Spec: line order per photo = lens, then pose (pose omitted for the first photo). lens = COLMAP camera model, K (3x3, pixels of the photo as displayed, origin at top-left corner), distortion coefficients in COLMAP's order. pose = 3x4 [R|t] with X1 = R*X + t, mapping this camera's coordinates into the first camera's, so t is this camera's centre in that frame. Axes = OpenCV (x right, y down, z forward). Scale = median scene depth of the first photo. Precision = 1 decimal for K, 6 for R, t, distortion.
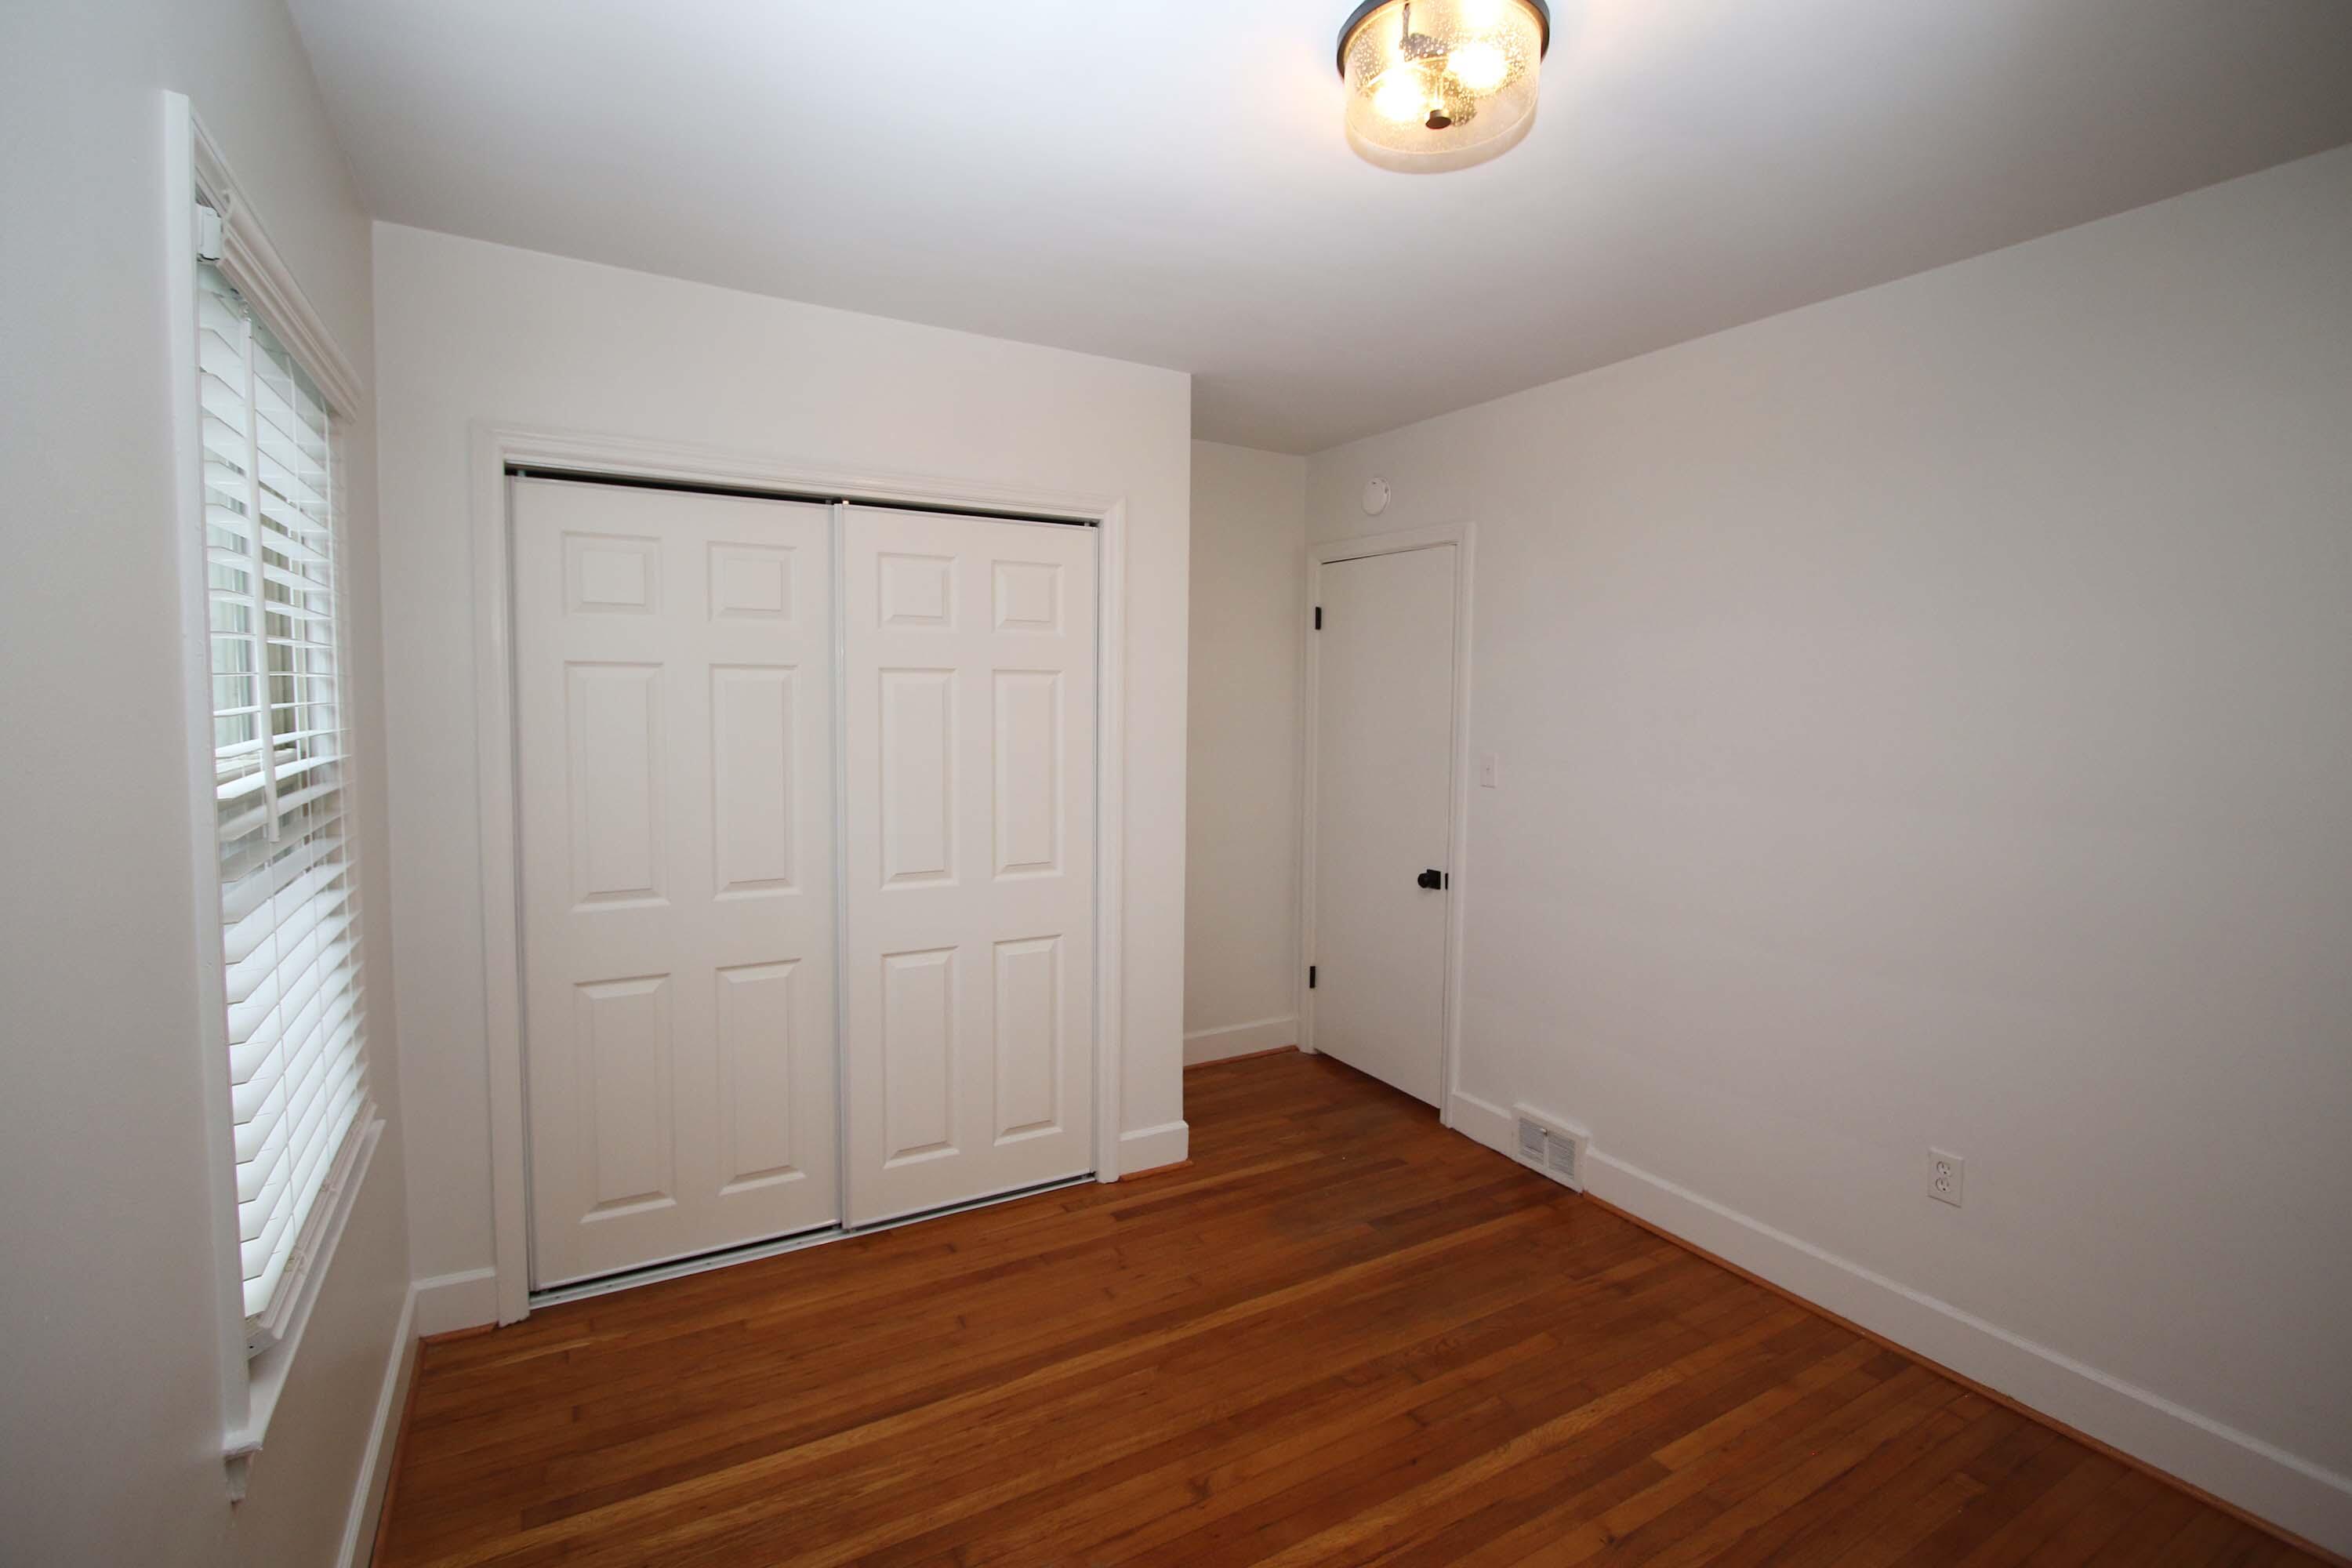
lens RADIAL K [[1068.1, 0, 1183.0], [0, 1068.1, 760.6], [0, 0, 1]] dist [-0.018778, 0.000450]
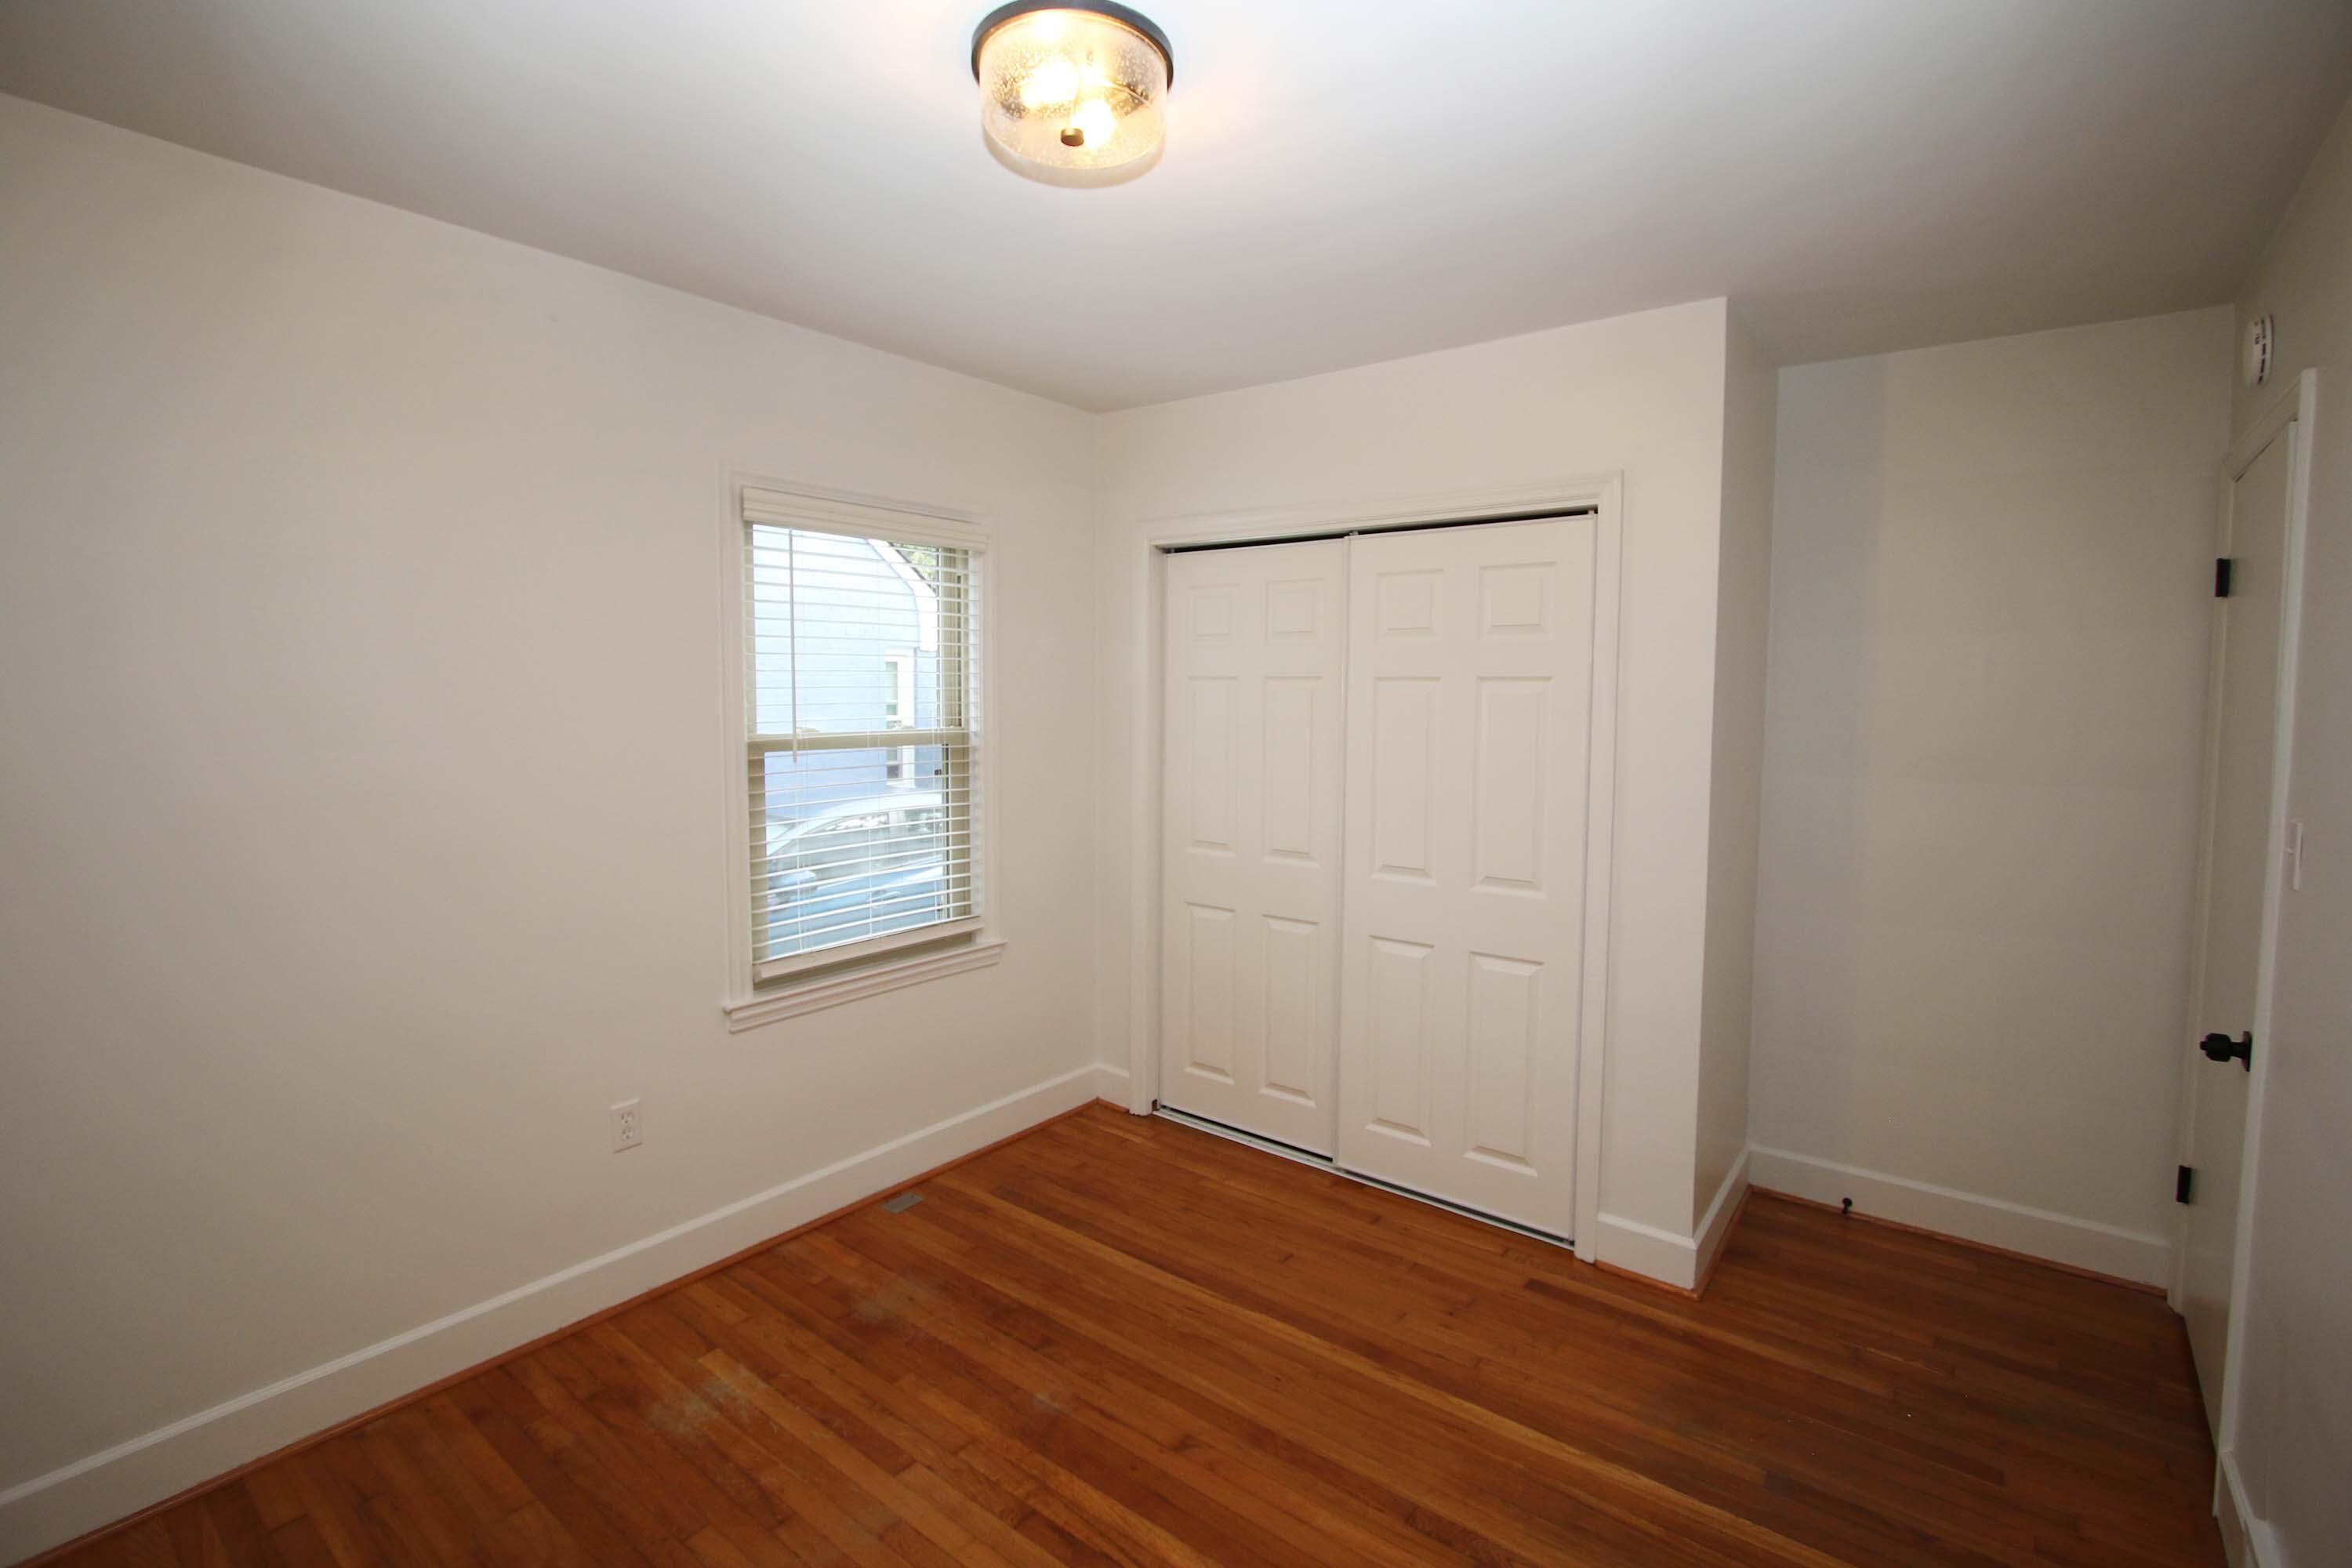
lens RADIAL K [[1068.1, 0, 1183.0], [0, 1068.1, 760.6], [0, 0, 1]] dist [-0.018778, 0.000450]
pose [[0.376401, 0.050411, -0.925084, 0.690748], [-0.065351, 0.997476, 0.027765, -0.018848], [0.924149, 0.050004, 0.378746, 0.402777]]
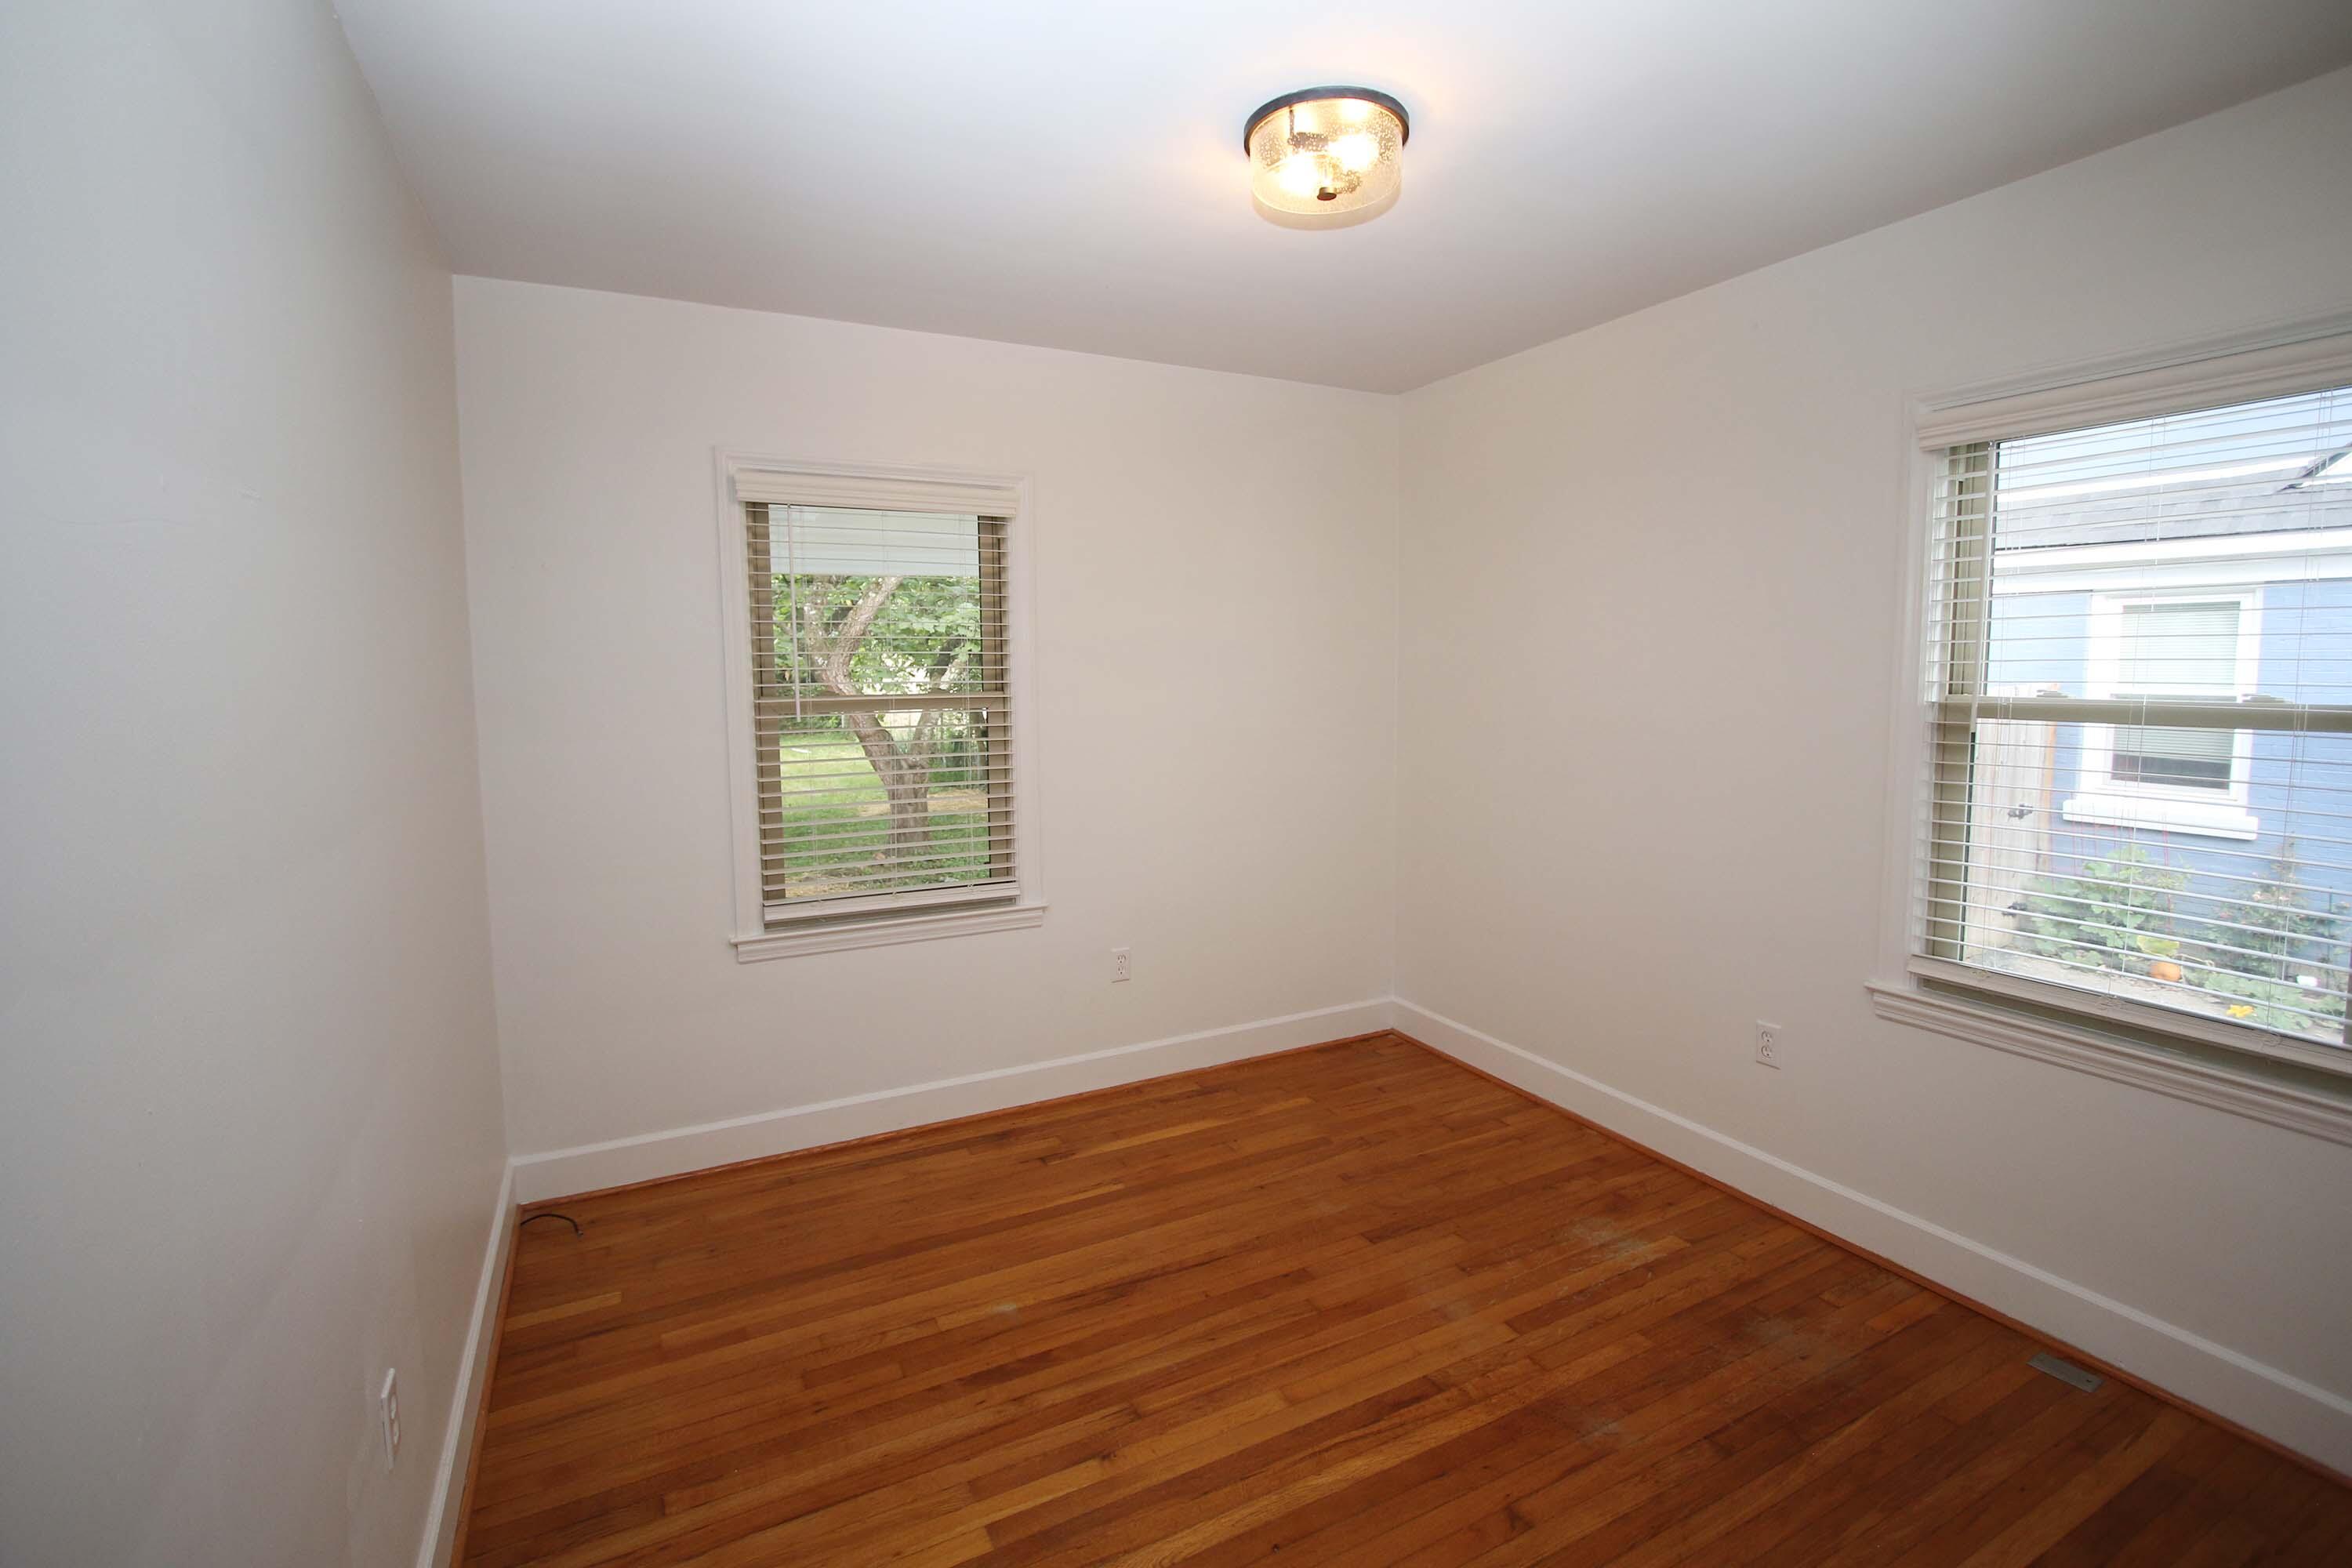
lens RADIAL K [[1068.1, 0, 1183.0], [0, 1068.1, 760.6], [0, 0, 1]] dist [-0.018778, 0.000450]
pose [[-0.999047, -0.011288, 0.042166, 0.195702], [-0.004299, 0.986734, 0.162290, -0.073692], [-0.043439, 0.161954, -0.985842, 1.289583]]
